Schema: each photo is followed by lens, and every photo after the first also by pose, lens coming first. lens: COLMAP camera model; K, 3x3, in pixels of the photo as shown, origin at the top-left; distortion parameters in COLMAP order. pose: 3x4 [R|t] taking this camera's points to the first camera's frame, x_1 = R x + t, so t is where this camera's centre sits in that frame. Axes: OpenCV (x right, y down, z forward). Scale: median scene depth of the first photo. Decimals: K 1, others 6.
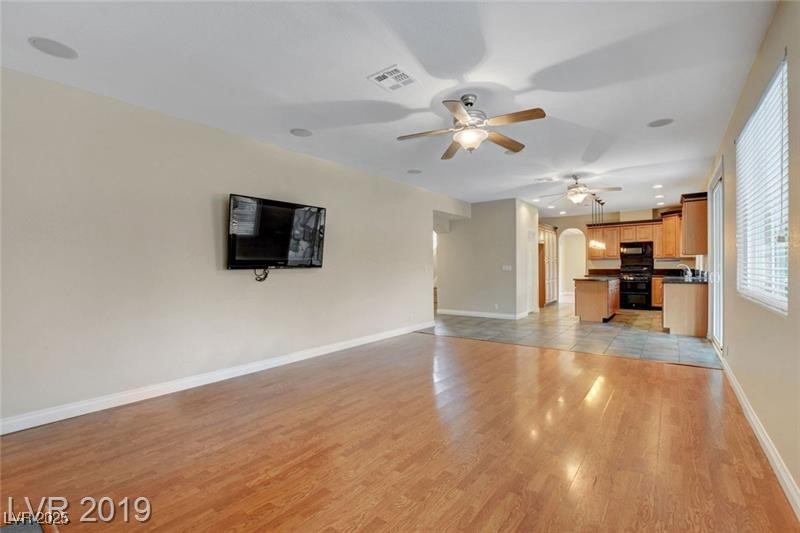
lens RADIAL K [[353.1, 0, 404.5], [0, 353.1, 266.2], [0, 0, 1]] dist [-0.000849, 0.000027]
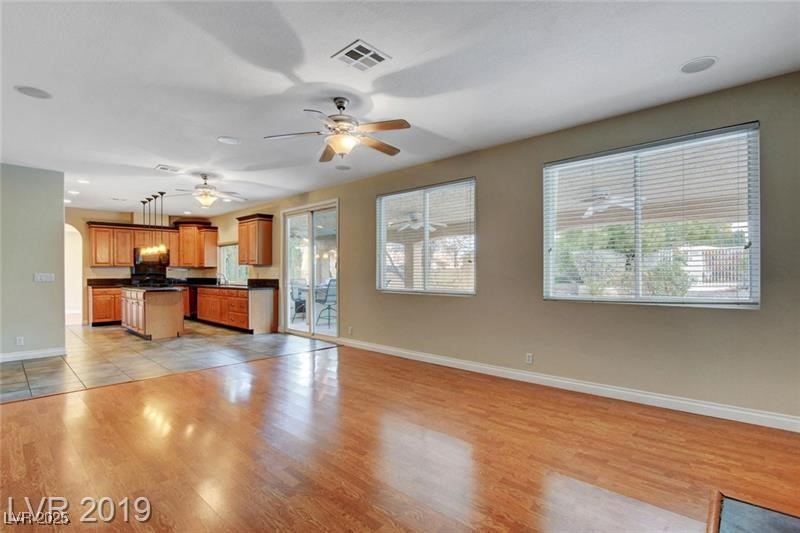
lens RADIAL K [[398.9, 0, 405.8], [0, 398.9, 274.8], [0, 0, 1]] dist [-0.003846, -0.000354]
pose [[0.085667, 0.000458, 0.996324, -0.398823], [0.002491, 0.999997, -0.000674, 0.001946], [-0.996321, 0.002539, 0.085665, 0.323428]]
